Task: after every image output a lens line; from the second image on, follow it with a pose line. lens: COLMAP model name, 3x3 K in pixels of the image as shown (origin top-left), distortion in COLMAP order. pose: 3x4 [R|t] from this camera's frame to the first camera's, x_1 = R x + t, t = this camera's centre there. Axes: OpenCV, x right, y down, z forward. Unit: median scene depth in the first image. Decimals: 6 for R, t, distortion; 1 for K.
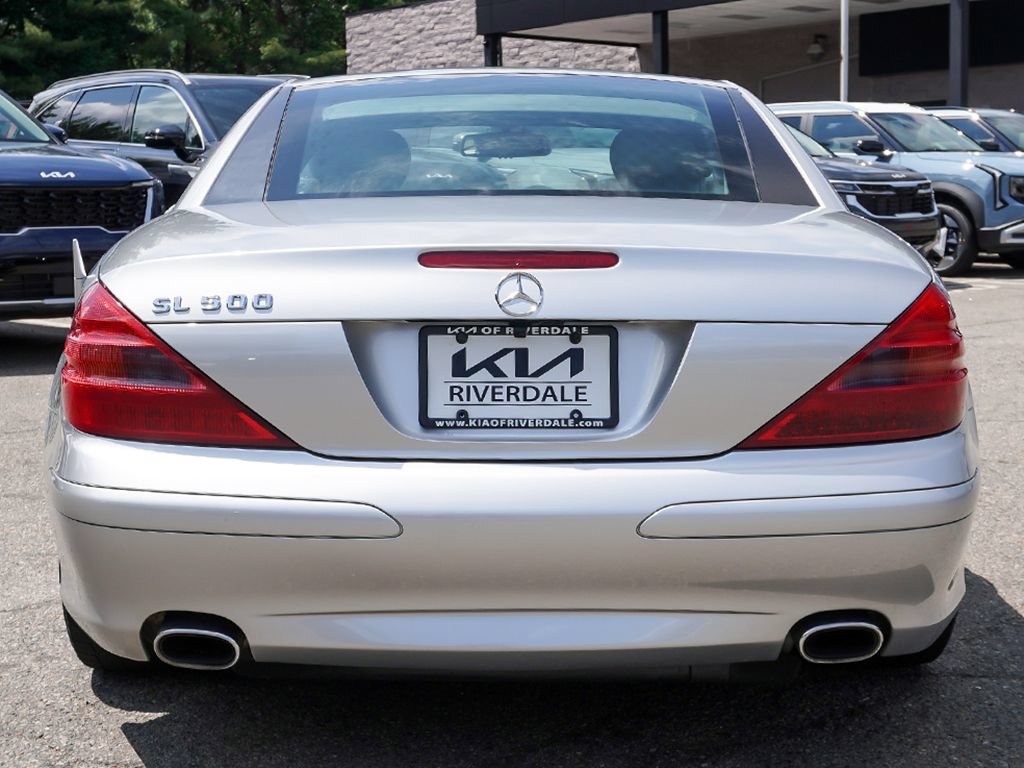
lens RADIAL K [[1676.7, 0, 543.8], [0, 1676.7, 393.7], [0, 0, 1]] dist [0.005329, 0.000000]
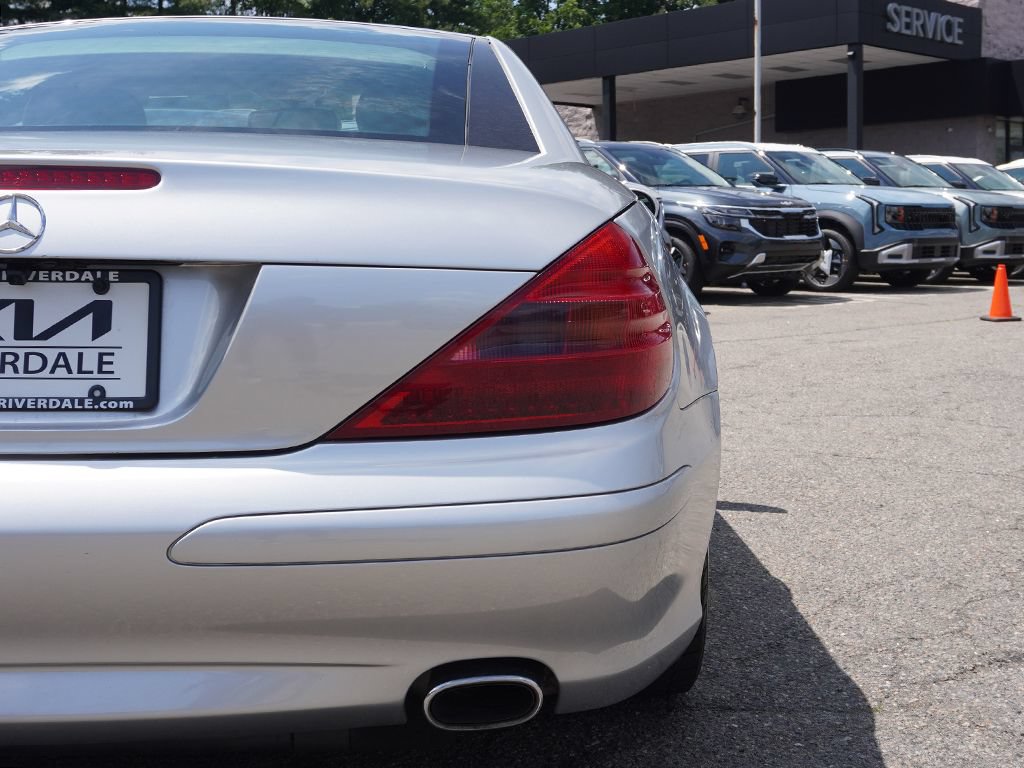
lens RADIAL K [[1328.3, 0, 585.3], [0, 1328.3, 346.6], [0, 0, 1]] dist [-0.000692, 0.000000]
pose [[0.999719, 0.002511, 0.023552, 0.205283], [-0.001577, 0.999216, -0.039556, 0.014501], [-0.023633, 0.039508, 0.998940, 0.402577]]
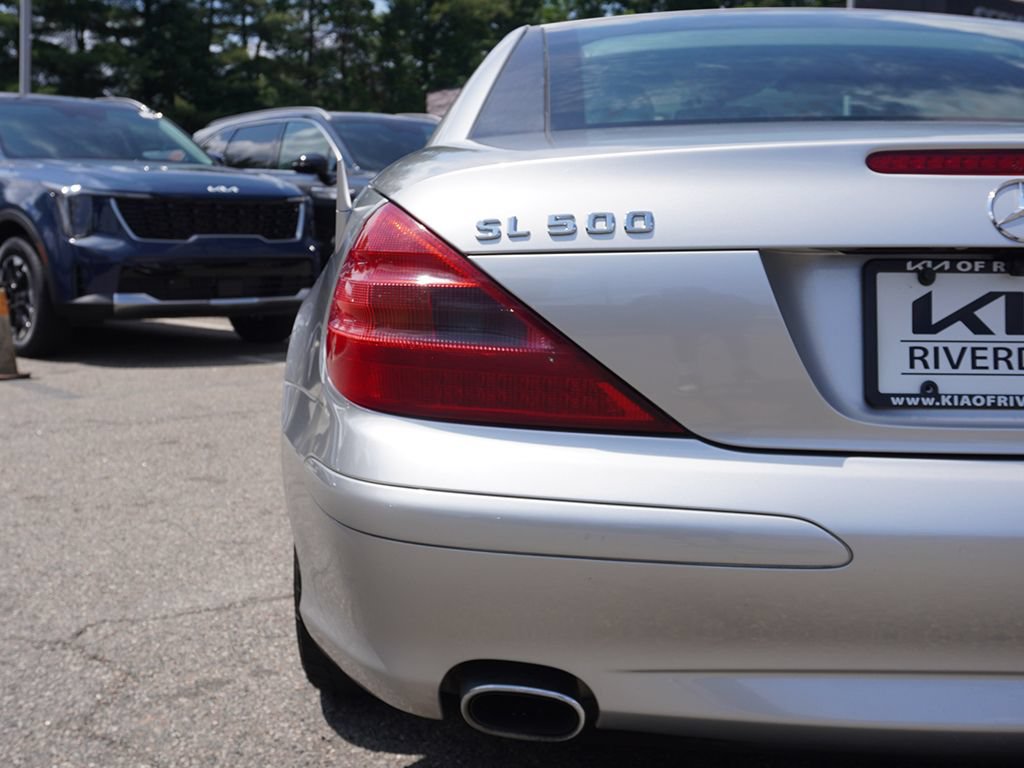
lens RADIAL K [[1328.3, 0, 518.1], [0, 1328.3, 387.4], [0, 0, 1]] dist [-0.000692, 0.000000]
pose [[0.998987, 0.009627, -0.043959, -0.183097], [-0.009847, 0.999940, -0.004789, 0.015618], [0.043910, 0.005217, 0.999022, 0.426867]]
